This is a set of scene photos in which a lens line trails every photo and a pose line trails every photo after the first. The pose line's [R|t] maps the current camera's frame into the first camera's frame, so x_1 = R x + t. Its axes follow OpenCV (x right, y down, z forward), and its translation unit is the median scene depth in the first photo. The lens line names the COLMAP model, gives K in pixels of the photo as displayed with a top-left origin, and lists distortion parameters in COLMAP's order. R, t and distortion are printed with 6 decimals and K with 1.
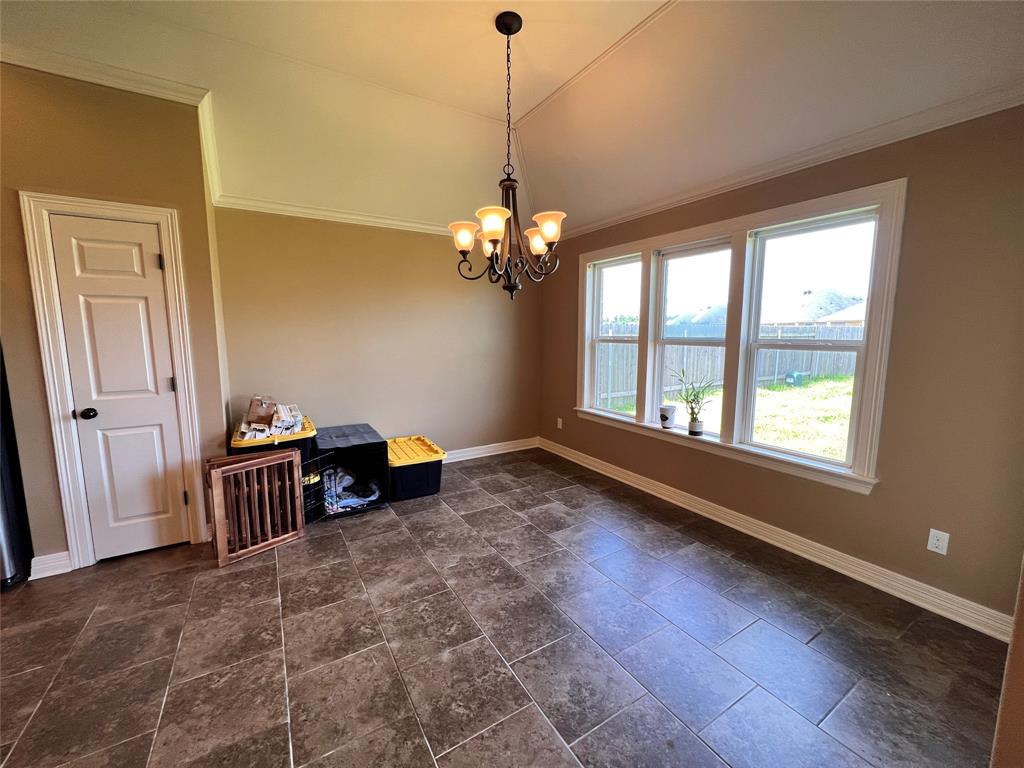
lens RADIAL K [[407.5, 0, 510.7], [0, 407.5, 380.8], [0, 0, 1]] dist [-0.000827, 0.000233]
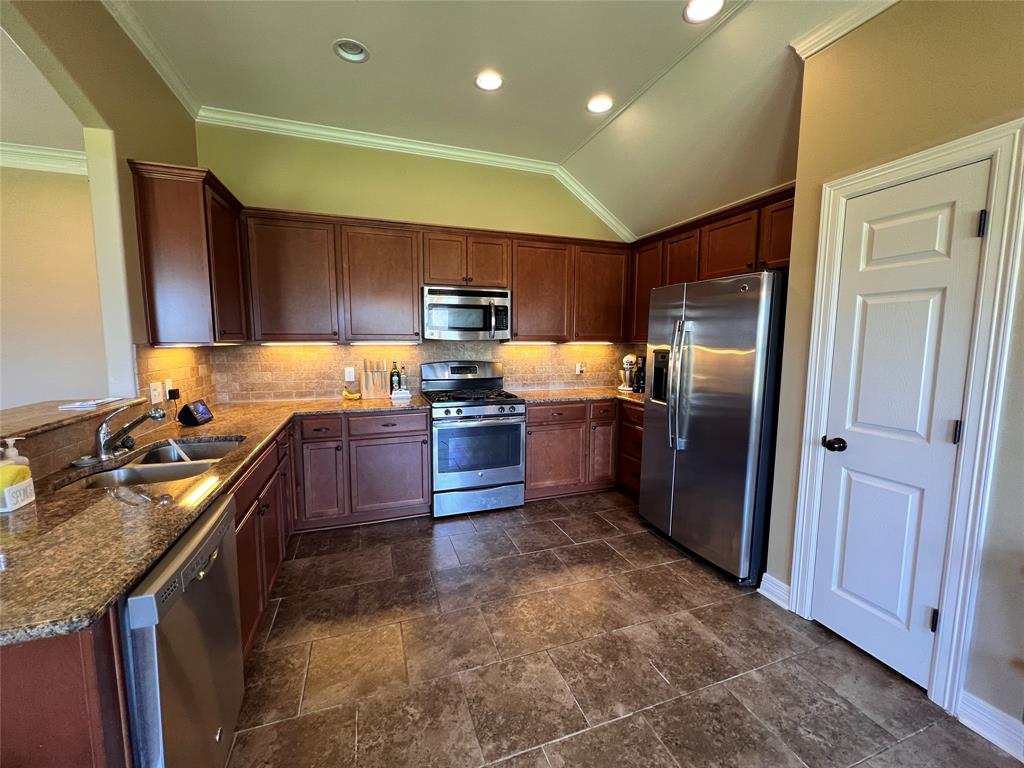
lens RADIAL K [[407.5, 0, 512.8], [0, 407.5, 381.0], [0, 0, 1]] dist [-0.000827, 0.000233]
pose [[-0.210474, 0.101726, -0.972292, -0.136844], [-0.121064, 0.984203, 0.129179, -0.067860], [0.970074, 0.144898, -0.194834, 0.516854]]
